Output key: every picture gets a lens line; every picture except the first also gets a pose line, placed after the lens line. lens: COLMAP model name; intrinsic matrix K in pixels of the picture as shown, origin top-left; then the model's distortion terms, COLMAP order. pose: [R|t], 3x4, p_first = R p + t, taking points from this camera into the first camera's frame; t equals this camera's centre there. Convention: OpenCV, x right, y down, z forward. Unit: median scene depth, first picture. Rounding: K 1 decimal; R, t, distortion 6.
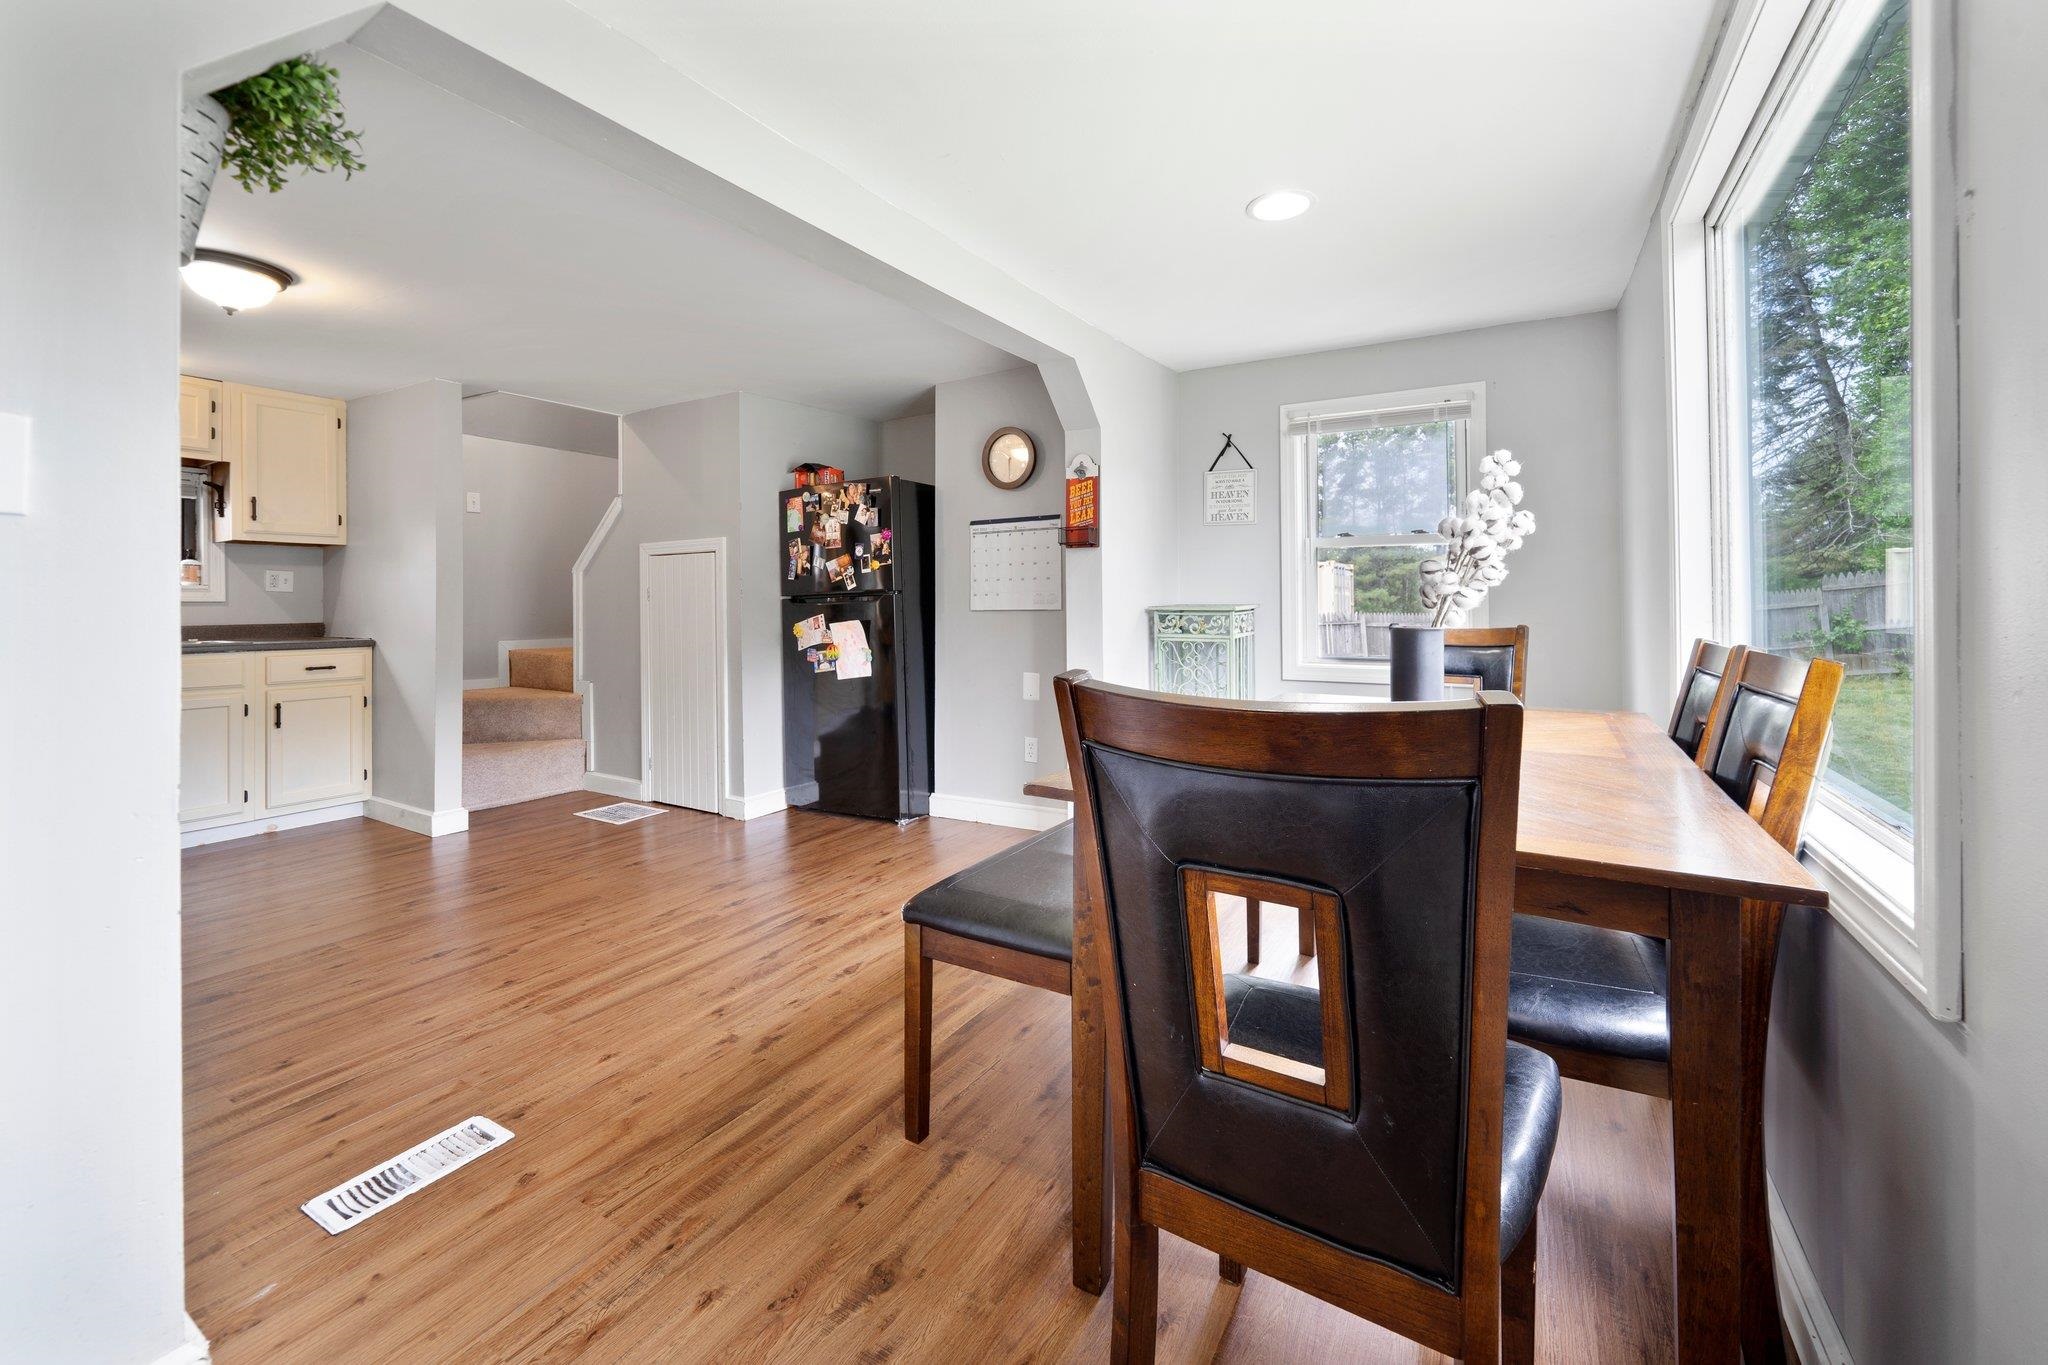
lens RADIAL K [[824.6, 0, 1033.7], [0, 824.6, 595.3], [0, 0, 1]] dist [-0.008755, -0.000141]
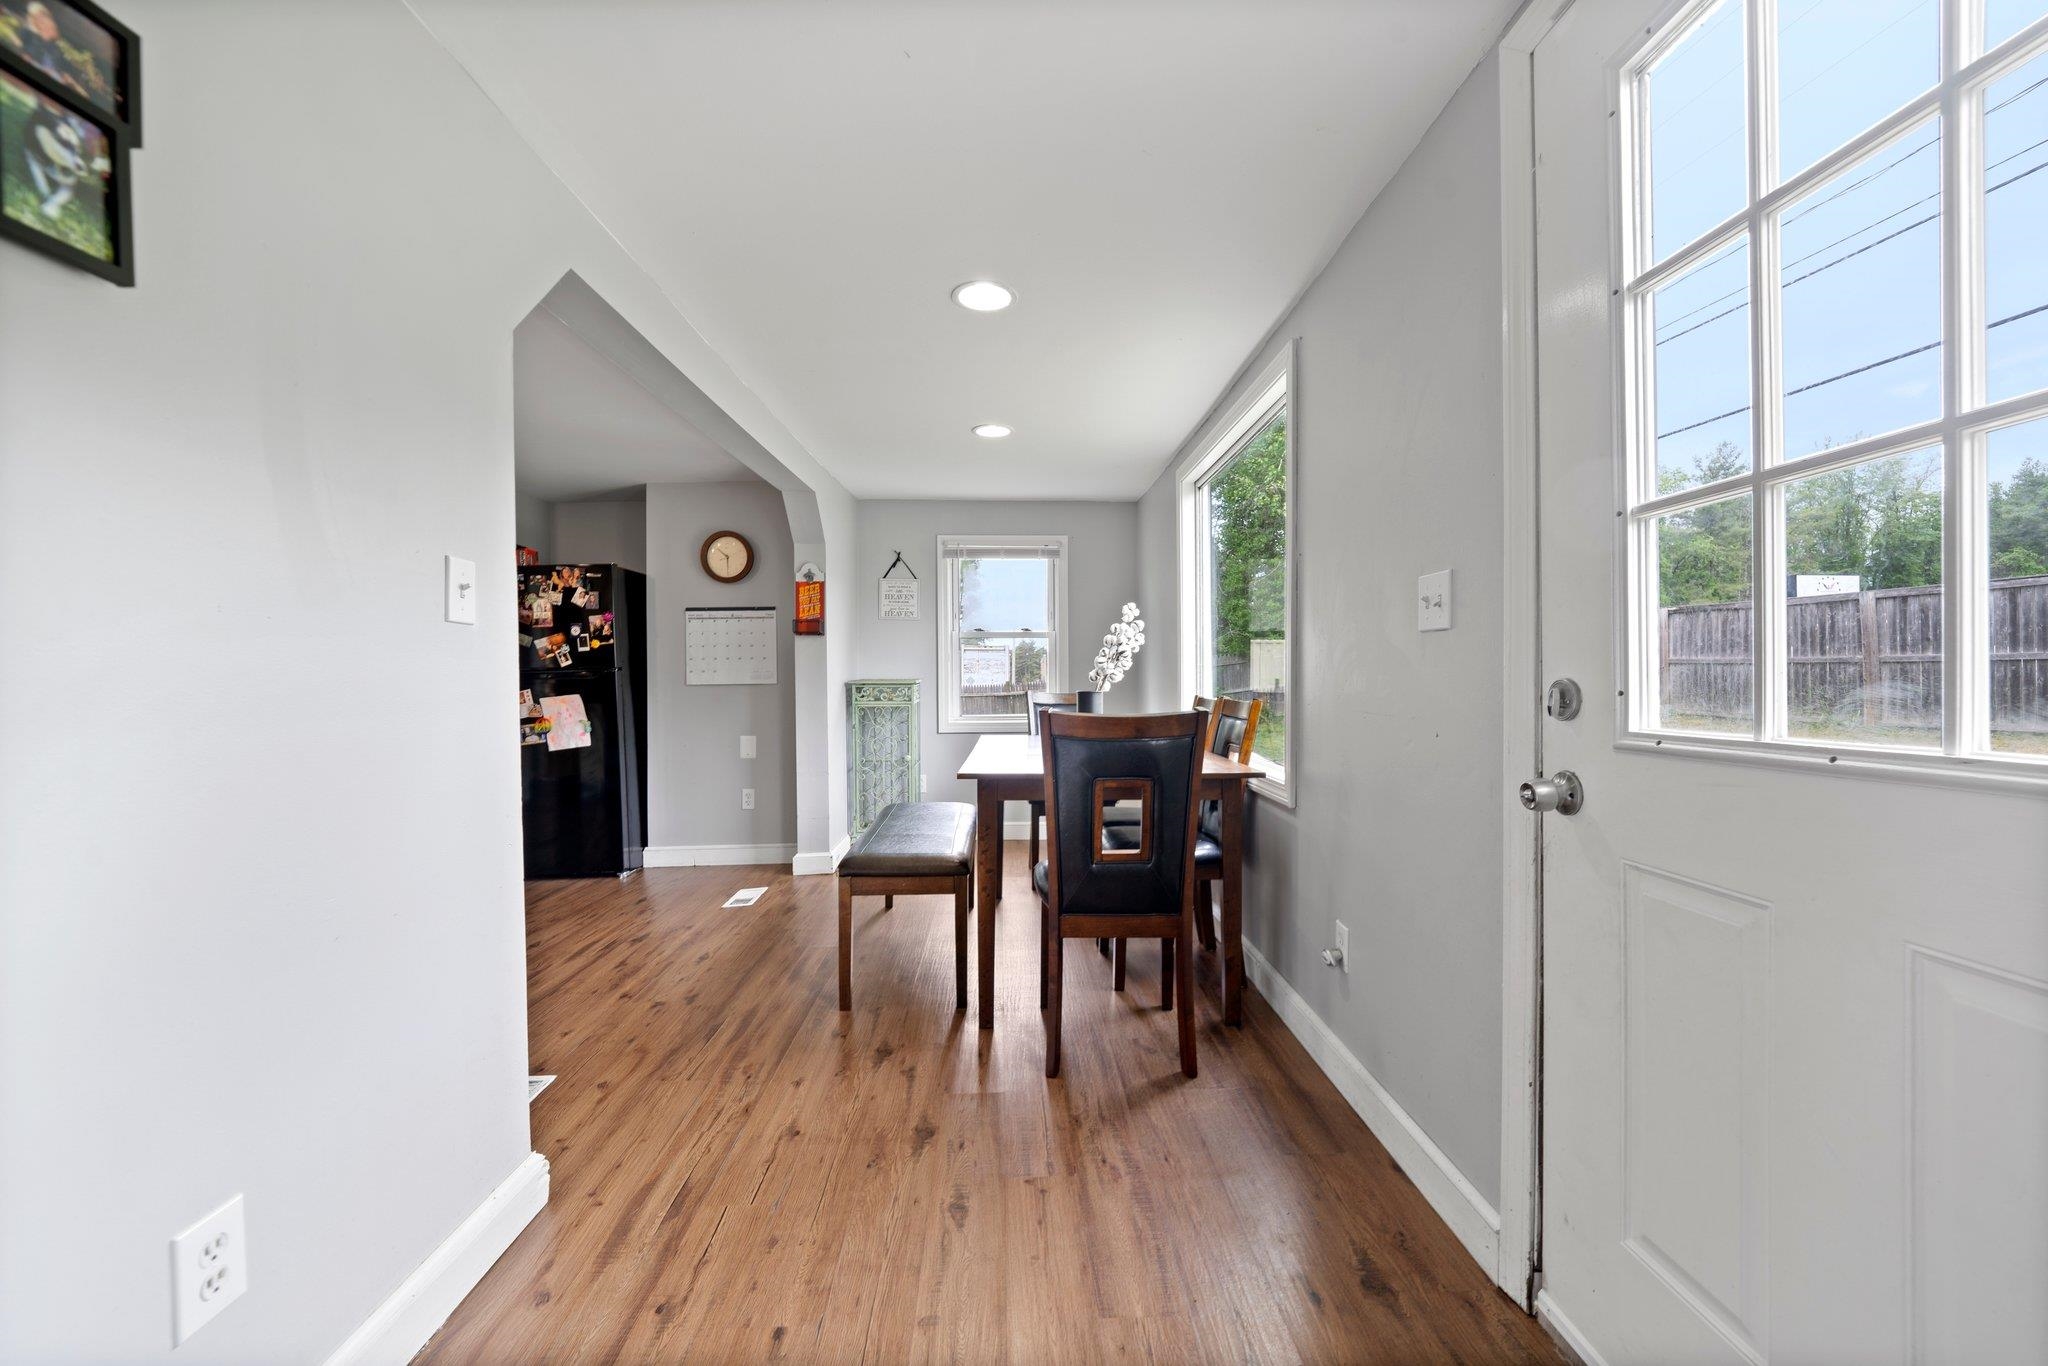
lens RADIAL K [[801.5, 0, 1029.2], [0, 801.5, 677.5], [0, 0, 1]] dist [0.000494, 0.000006]
pose [[0.845565, -0.001946, 0.533869, -0.281056], [-0.003276, 0.999956, 0.008833, -0.003574], [-0.533862, -0.009218, 0.845521, -0.216178]]
